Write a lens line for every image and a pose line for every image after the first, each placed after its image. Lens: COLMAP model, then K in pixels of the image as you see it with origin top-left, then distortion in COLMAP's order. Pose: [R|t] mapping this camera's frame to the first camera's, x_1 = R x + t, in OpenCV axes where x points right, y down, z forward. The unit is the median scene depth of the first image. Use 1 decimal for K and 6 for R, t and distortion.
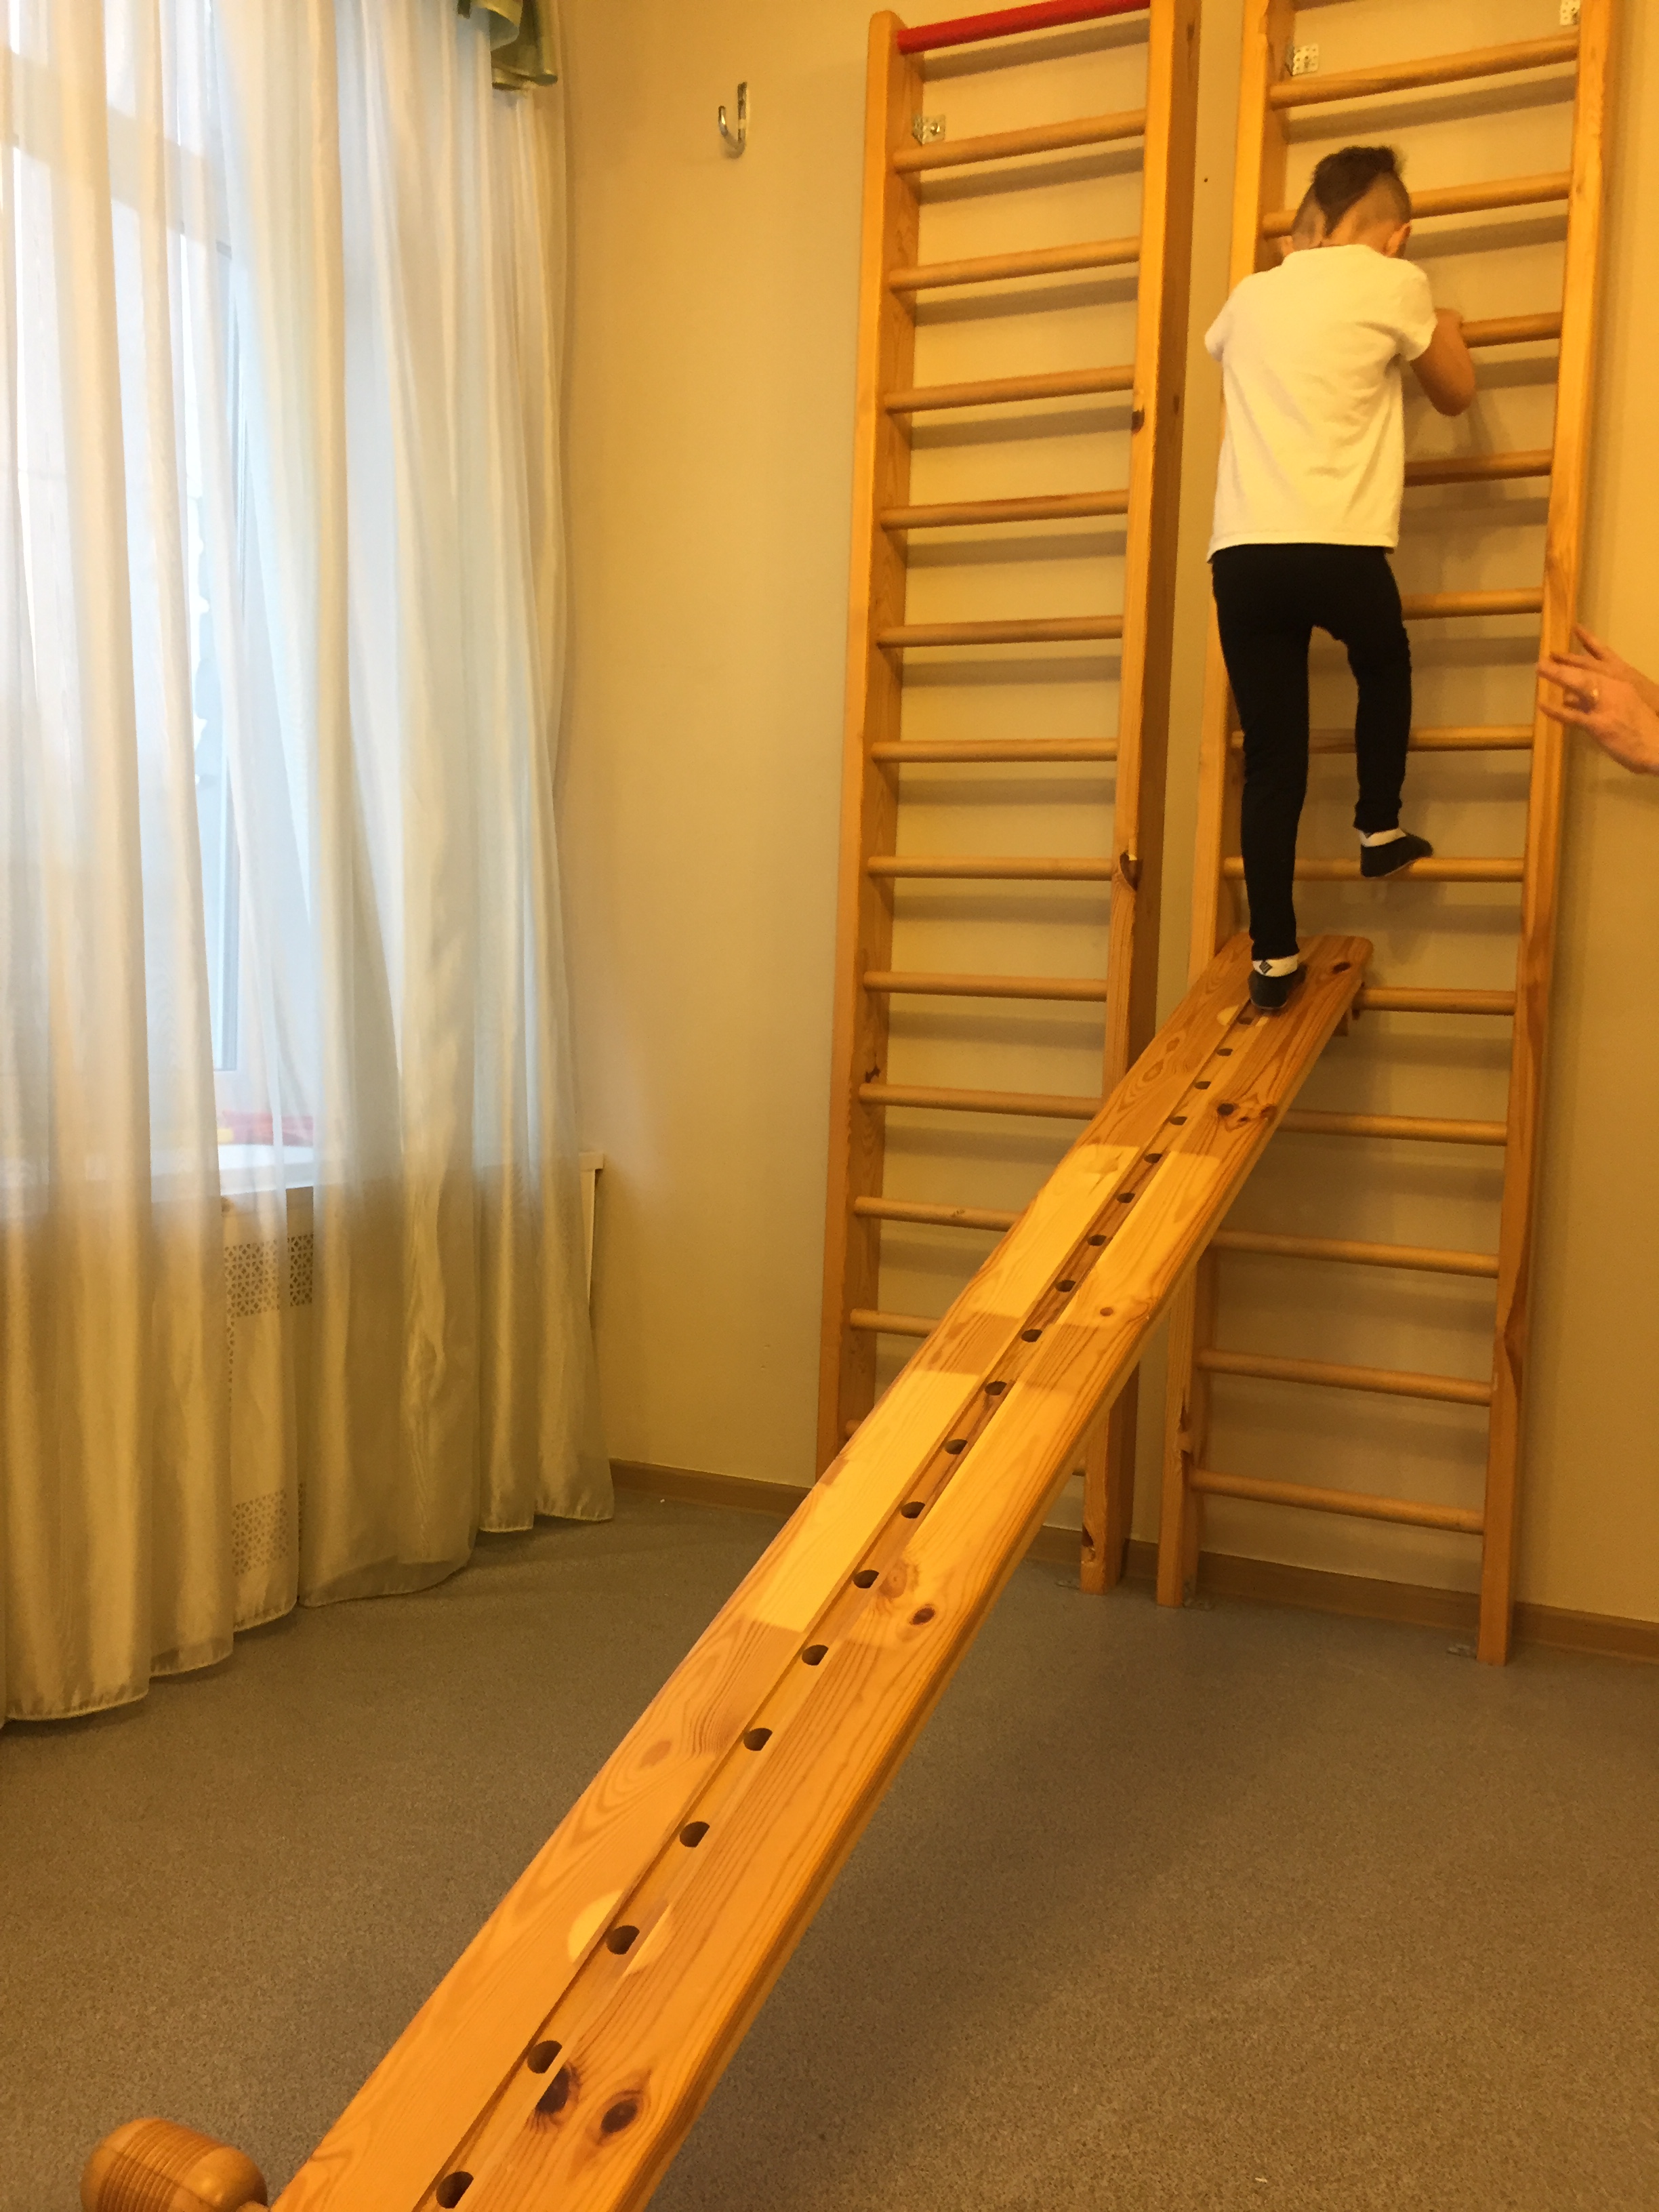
lens RADIAL K [[1889.4, 0, 827.1], [0, 1889.4, 1096.1], [0, 0, 1]] dist [0.072450, -0.095505]
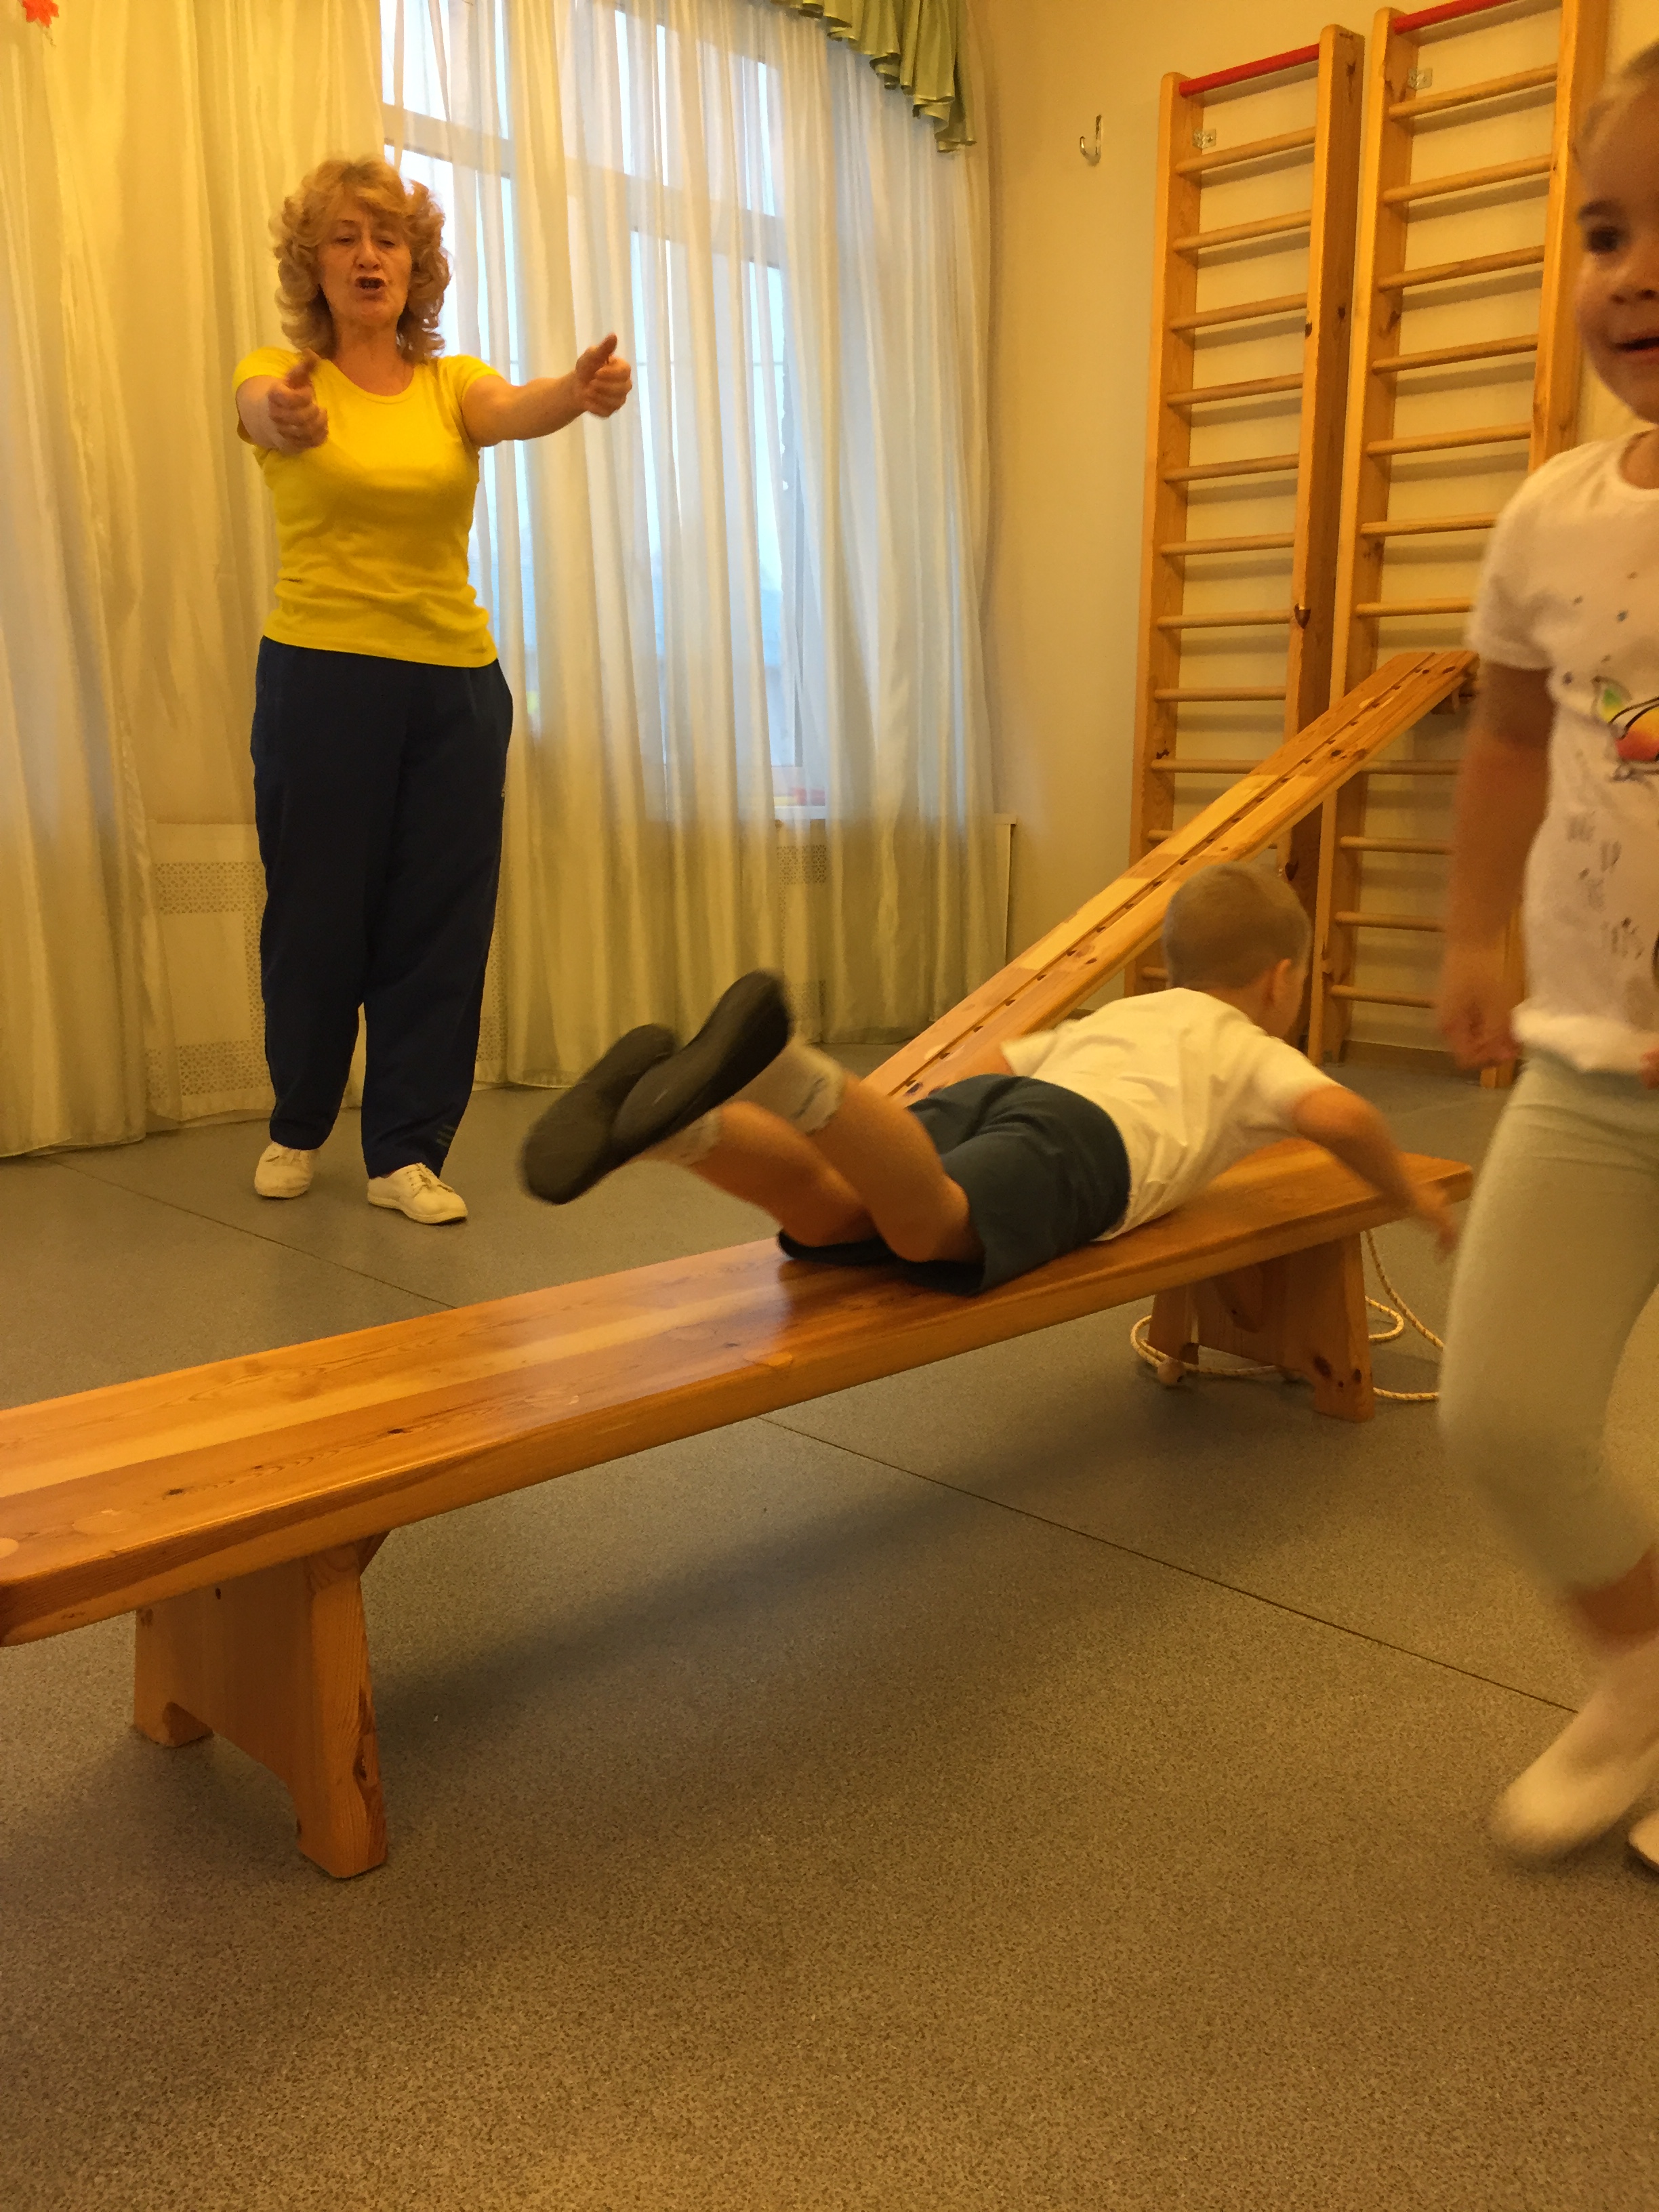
lens RADIAL K [[1889.4, 0, 836.2], [0, 1889.4, 1098.5], [0, 0, 1]] dist [0.072450, -0.095505]
pose [[0.940180, 0.030176, -0.339339, 0.352091], [0.008704, 0.993616, 0.112475, 0.105579], [0.340567, -0.108700, 0.933916, -0.710668]]
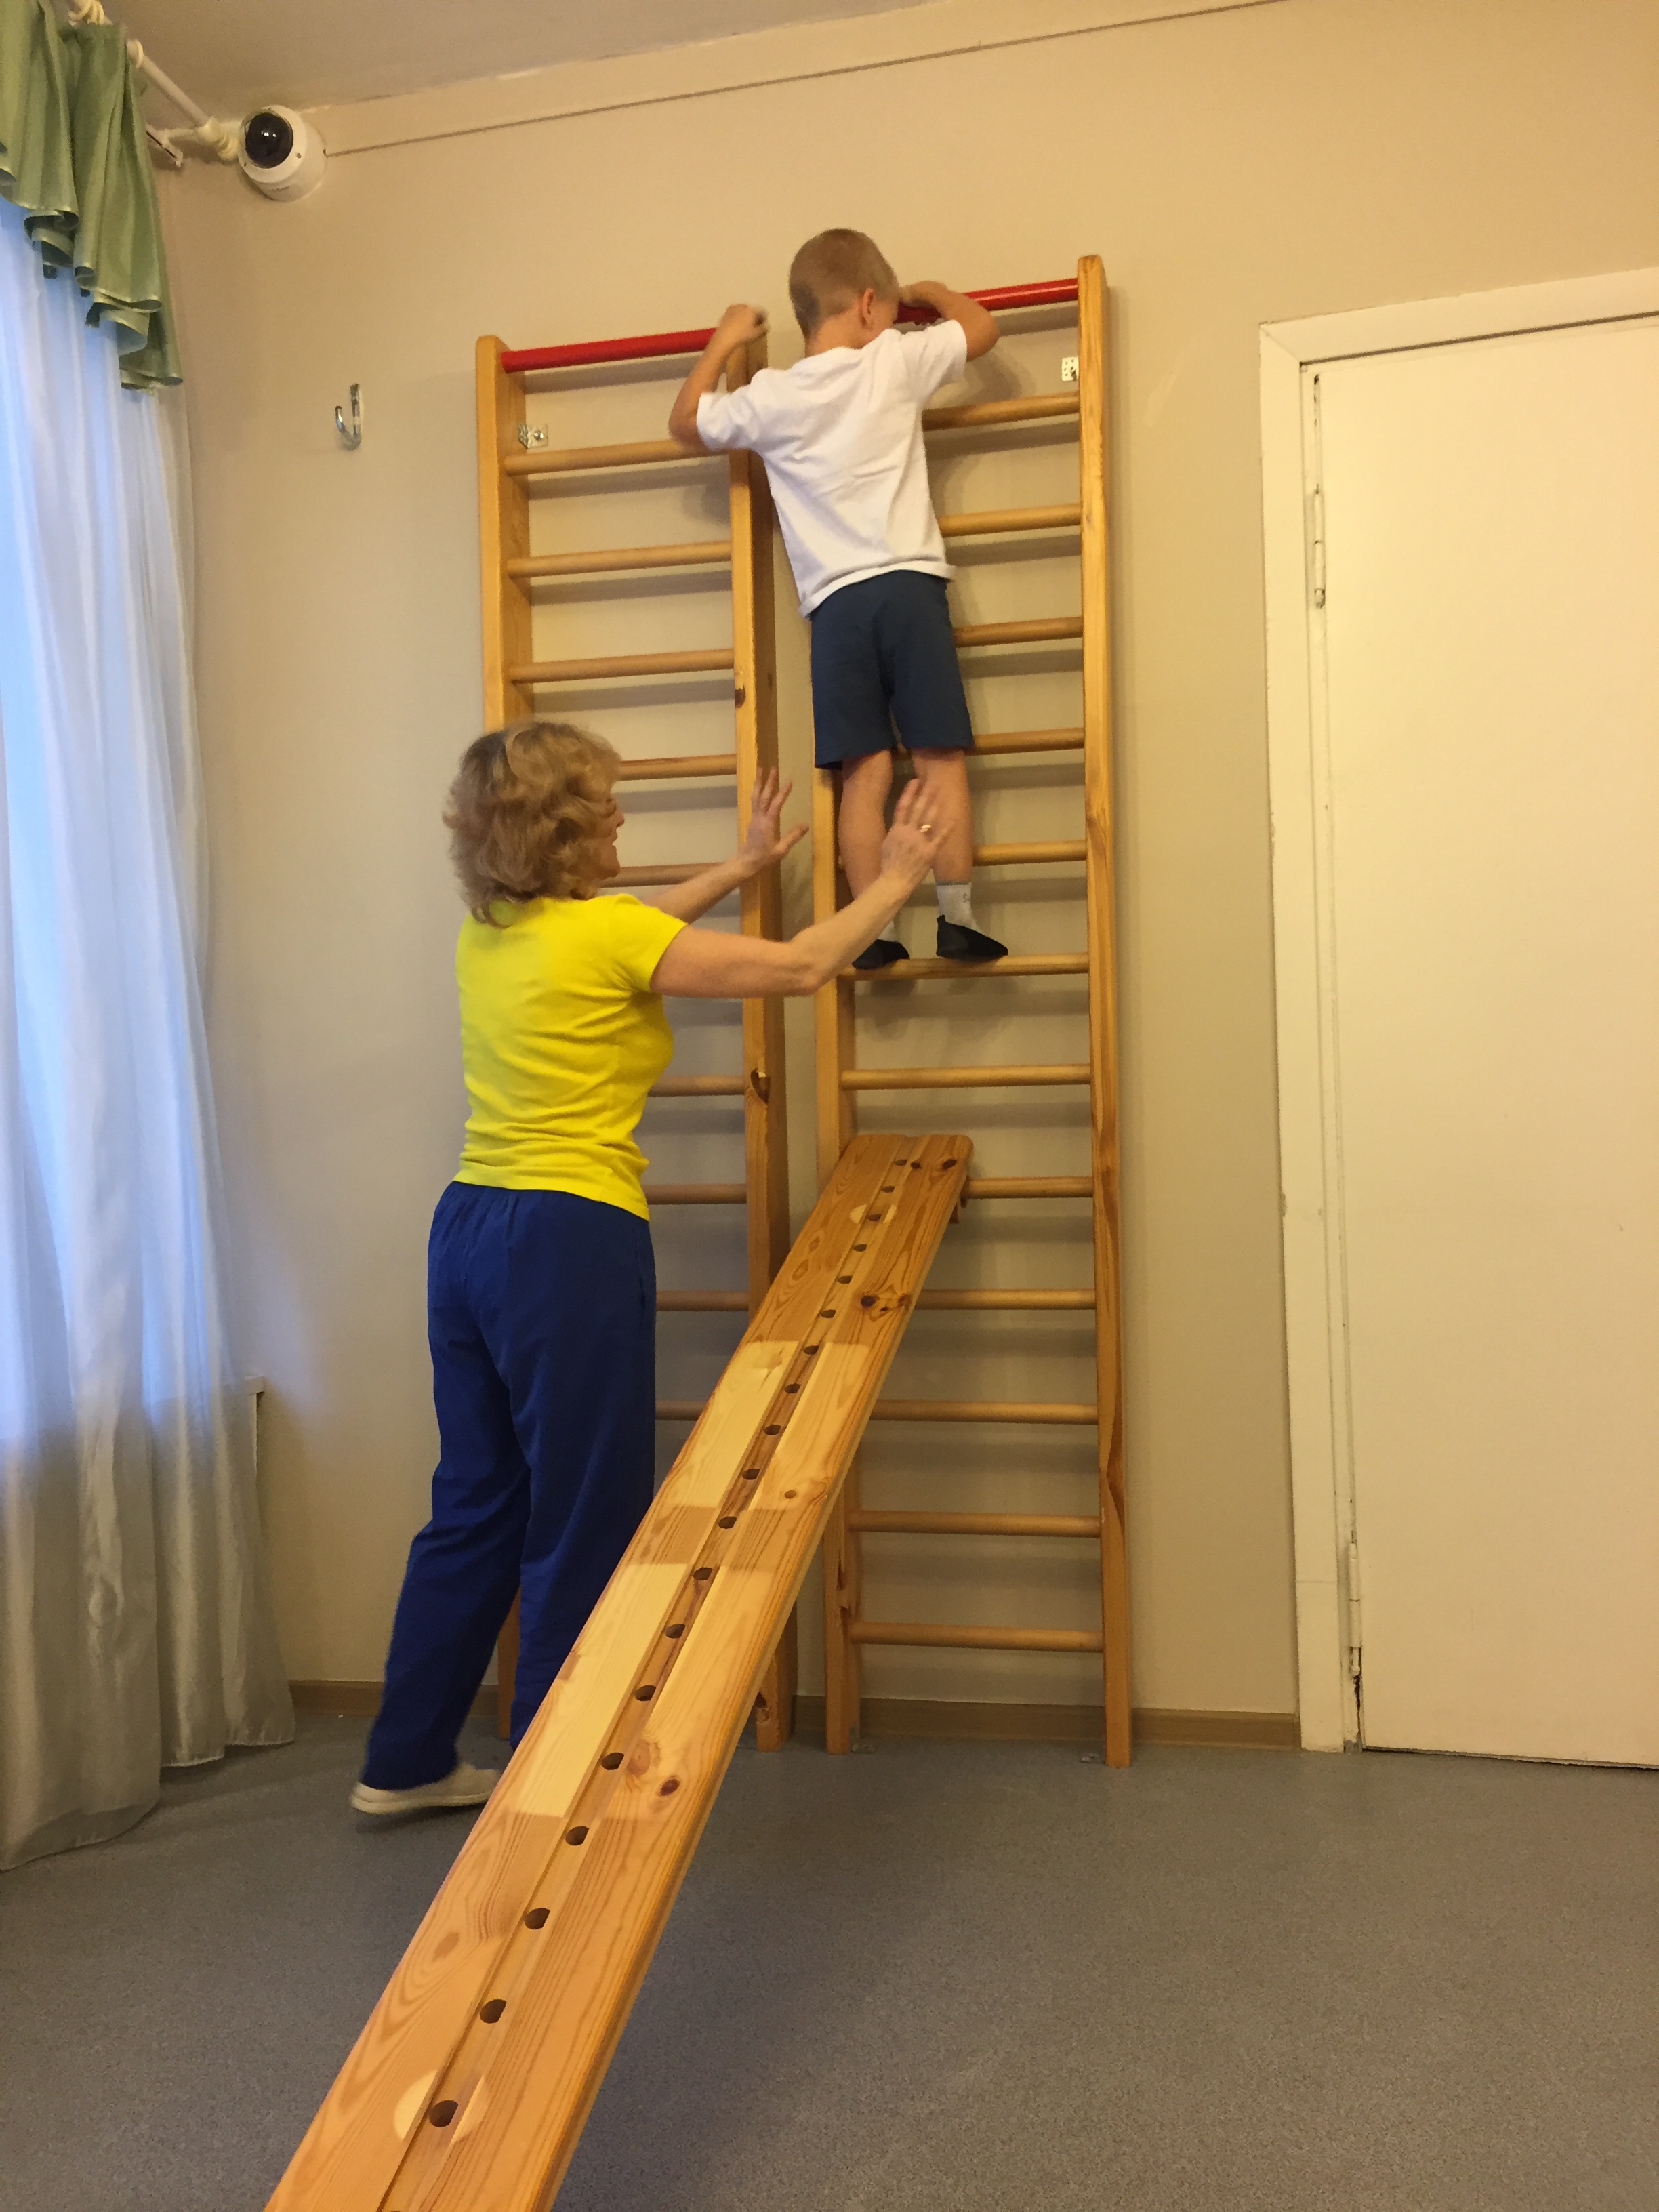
lens RADIAL K [[1889.4, 0, 831.5], [0, 1889.4, 1093.0], [0, 0, 1]] dist [0.072450, -0.095505]
pose [[0.973272, -0.051224, 0.223870, -0.050165], [0.069750, 0.994693, -0.075640, -0.027217], [-0.218807, 0.089233, 0.971679, -0.097448]]
